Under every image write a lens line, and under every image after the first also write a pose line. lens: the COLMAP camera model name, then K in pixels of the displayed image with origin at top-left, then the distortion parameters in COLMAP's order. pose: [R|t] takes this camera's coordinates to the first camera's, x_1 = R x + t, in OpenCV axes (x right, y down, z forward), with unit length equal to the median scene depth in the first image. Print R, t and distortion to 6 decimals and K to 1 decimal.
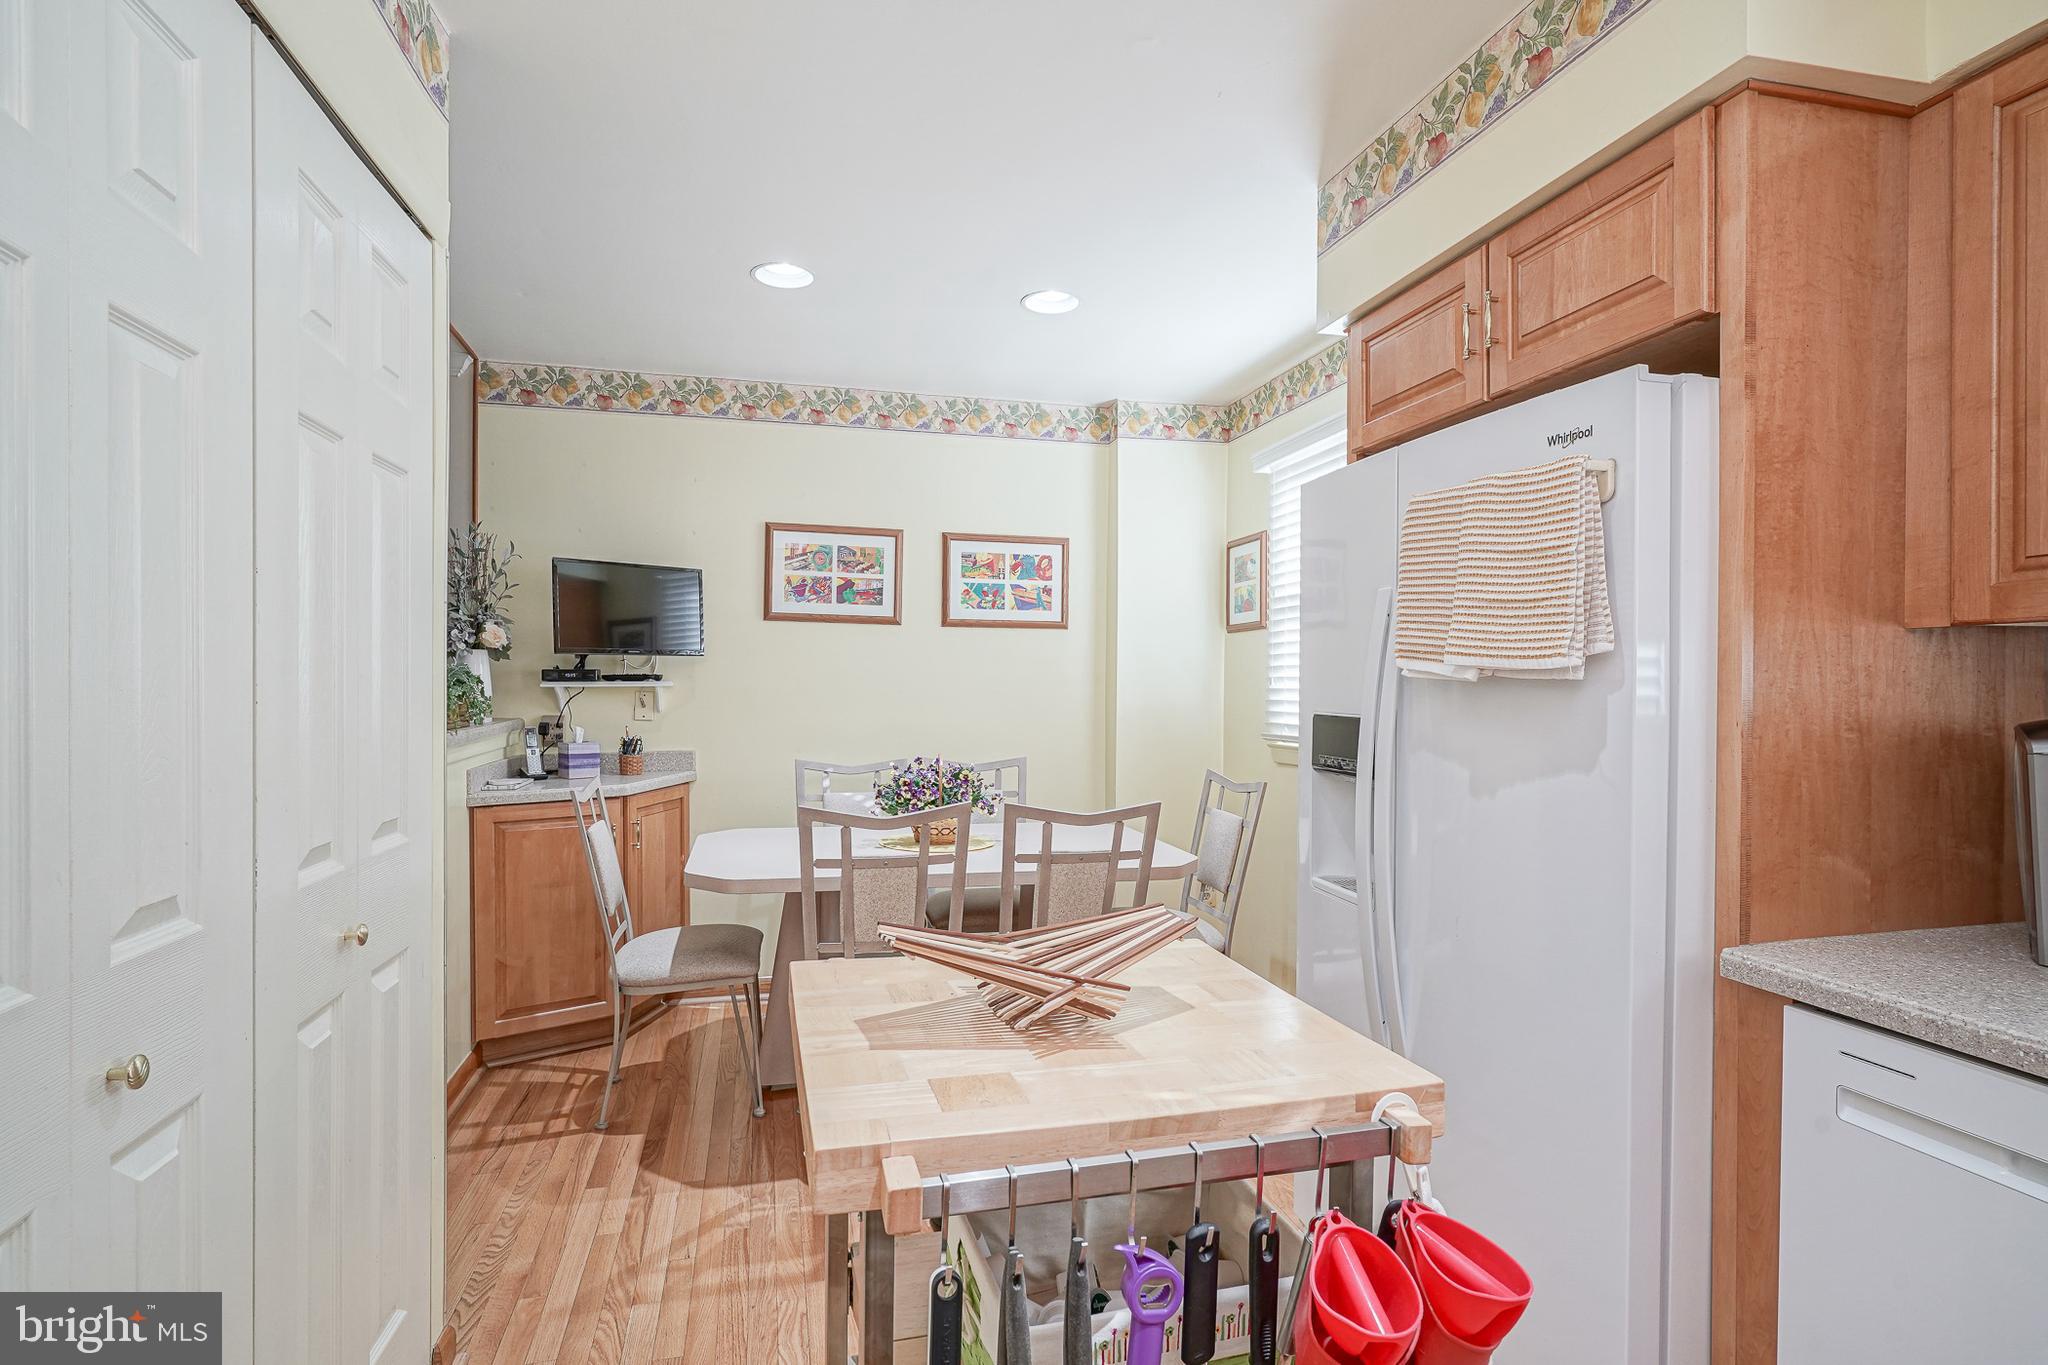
lens RADIAL K [[919.6, 0, 925.8], [0, 919.6, 696.4], [0, 0, 1]] dist [0.002814, 0.000295]
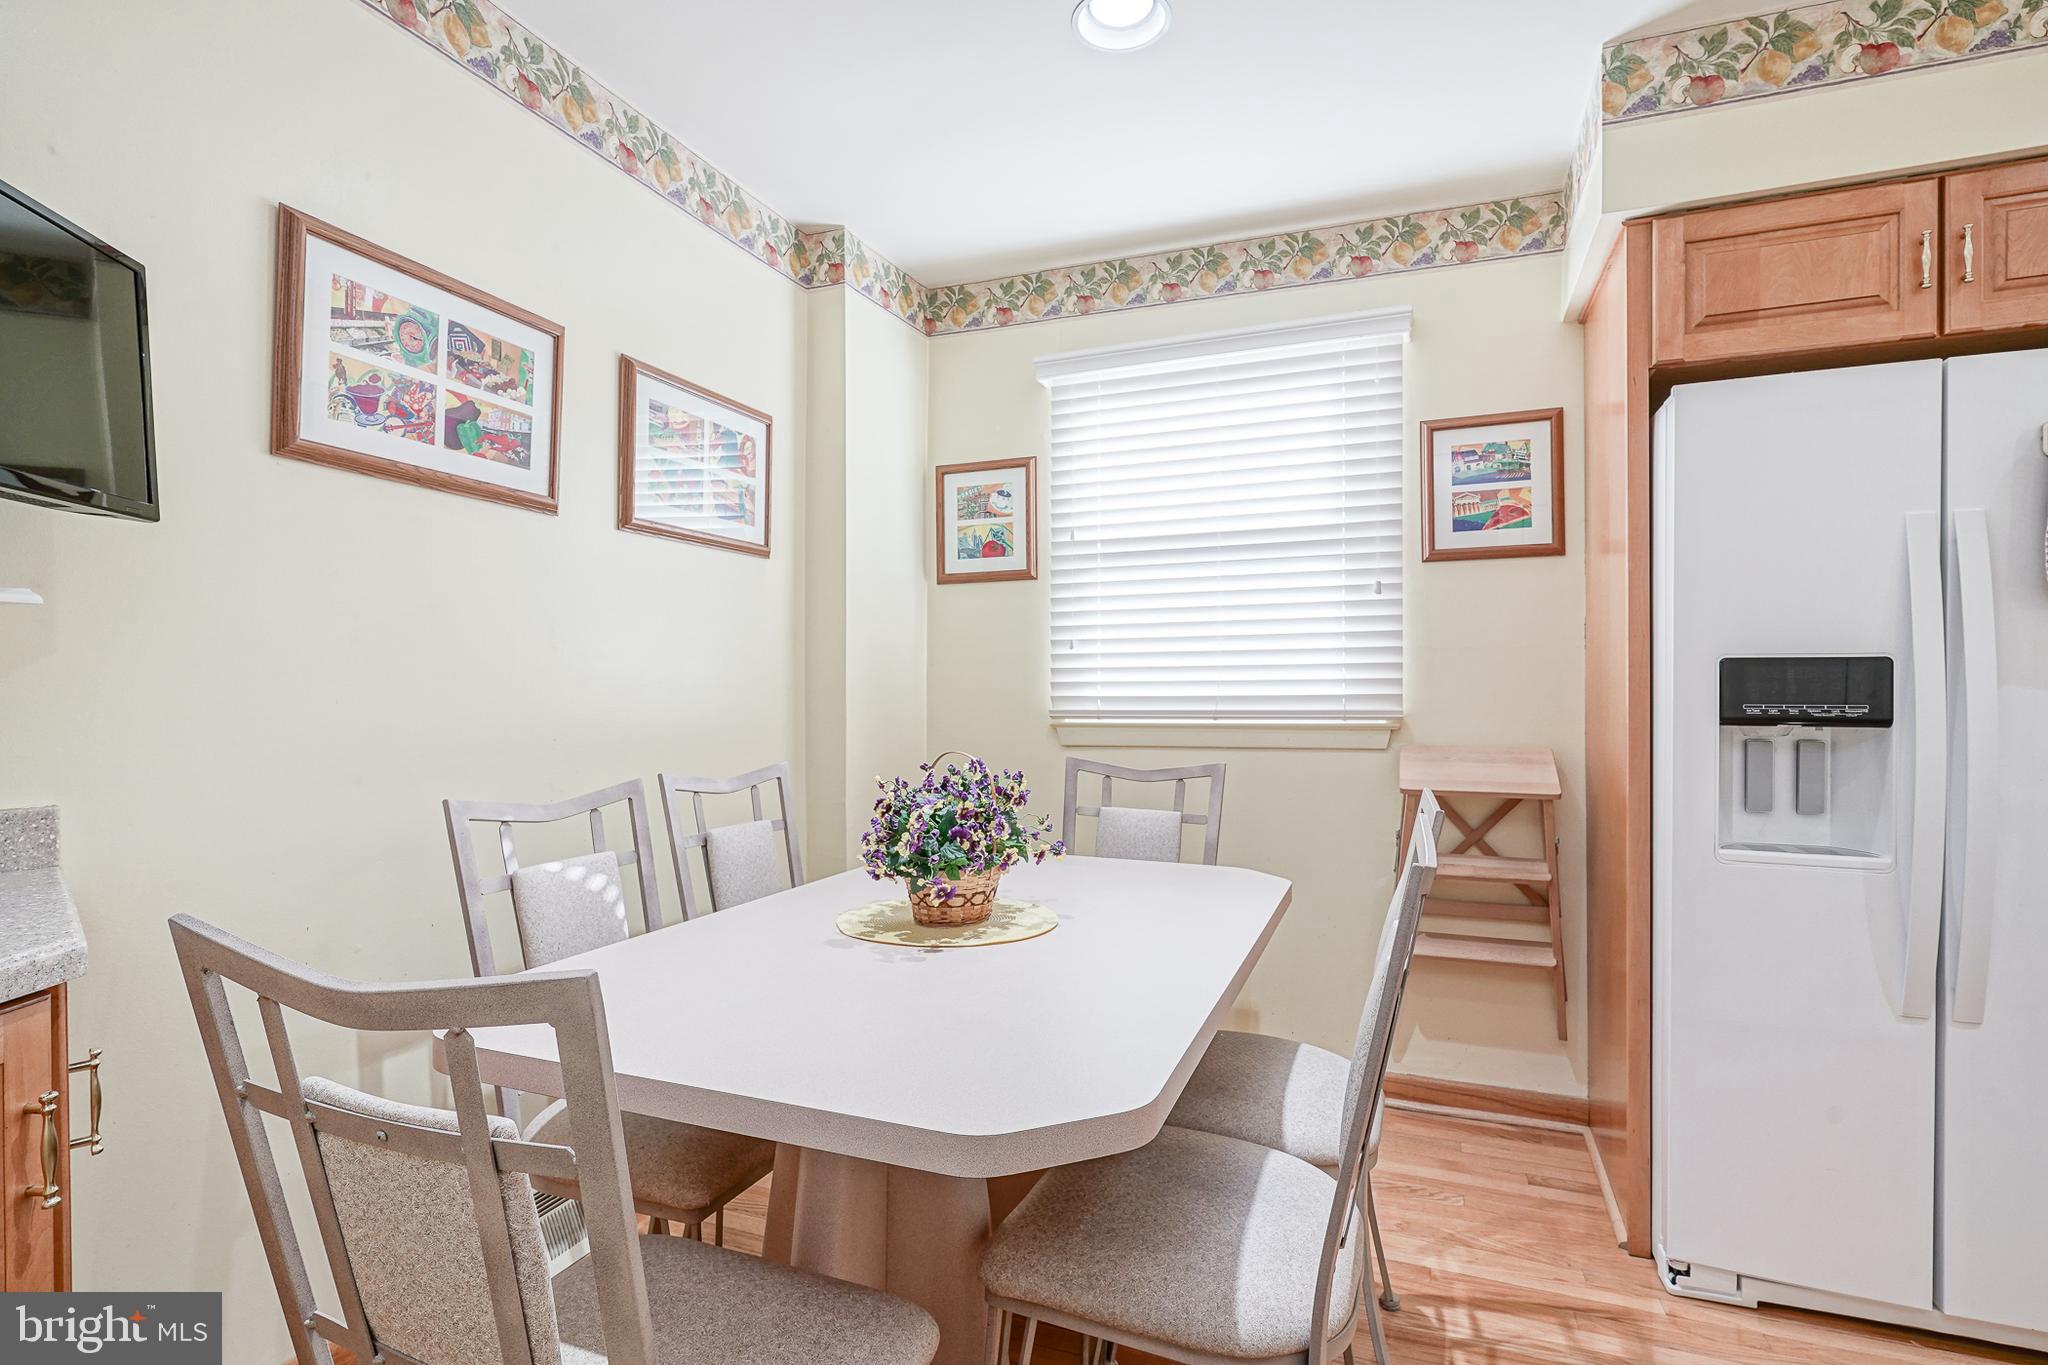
lens RADIAL K [[1008.7, 0, 1023.0], [0, 1008.7, 690.0], [0, 0, 1]] dist [-0.012100, 0.006576]
pose [[0.564451, -0.008264, 0.825425, -0.342705], [0.011752, 0.999929, 0.001975, 0.019216], [-0.825383, 0.008585, 0.564508, 0.491335]]
